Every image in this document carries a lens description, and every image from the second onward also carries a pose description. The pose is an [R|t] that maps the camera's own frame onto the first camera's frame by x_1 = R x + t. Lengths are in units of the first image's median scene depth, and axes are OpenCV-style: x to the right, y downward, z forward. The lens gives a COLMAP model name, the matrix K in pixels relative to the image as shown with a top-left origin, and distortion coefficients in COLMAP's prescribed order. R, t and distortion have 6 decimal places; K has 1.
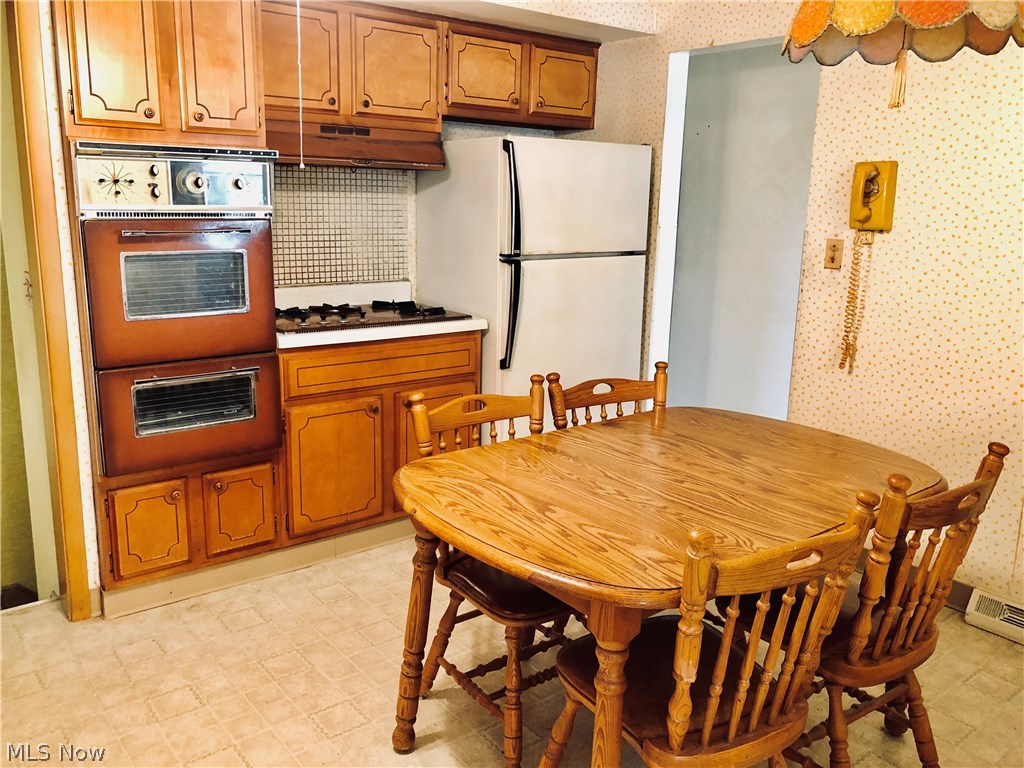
lens RADIAL K [[845.9, 0, 510.0], [0, 845.9, 382.6], [0, 0, 1]] dist [0.016892, 0.001005]
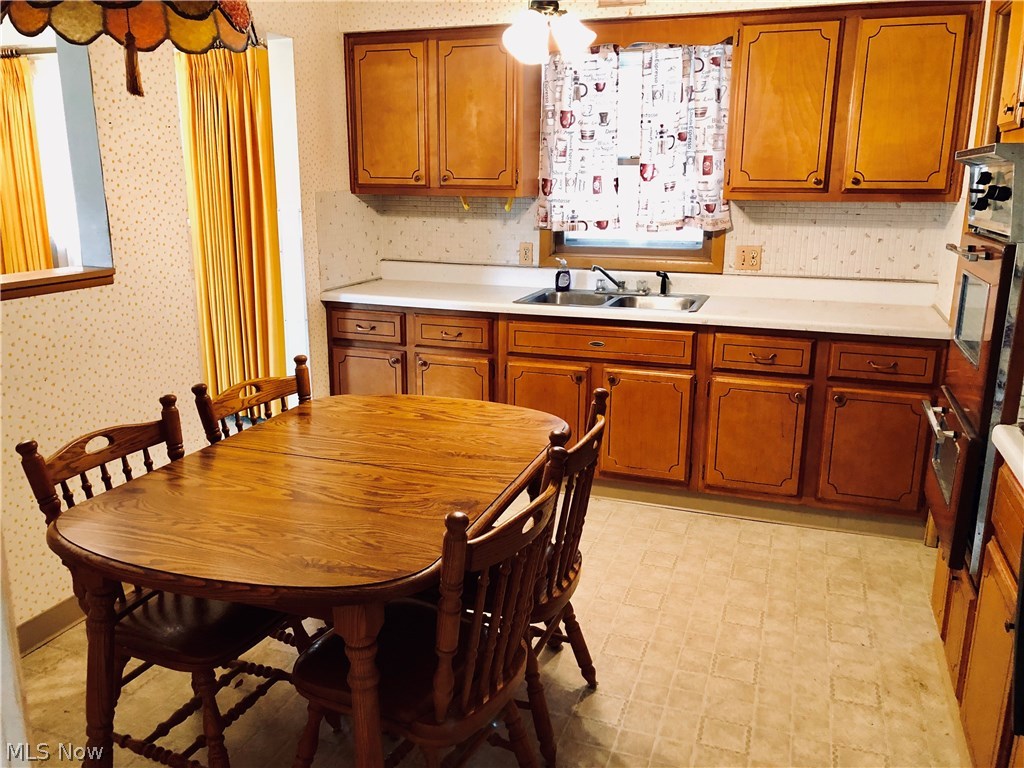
lens RADIAL K [[845.9, 0, 513.2], [0, 845.9, 381.2], [0, 0, 1]] dist [0.016892, 0.001005]
pose [[-0.851757, 0.096738, -0.514930, 0.565030], [-0.137525, 0.907067, 0.397890, -0.432685], [0.505567, 0.409721, -0.759296, 1.890458]]
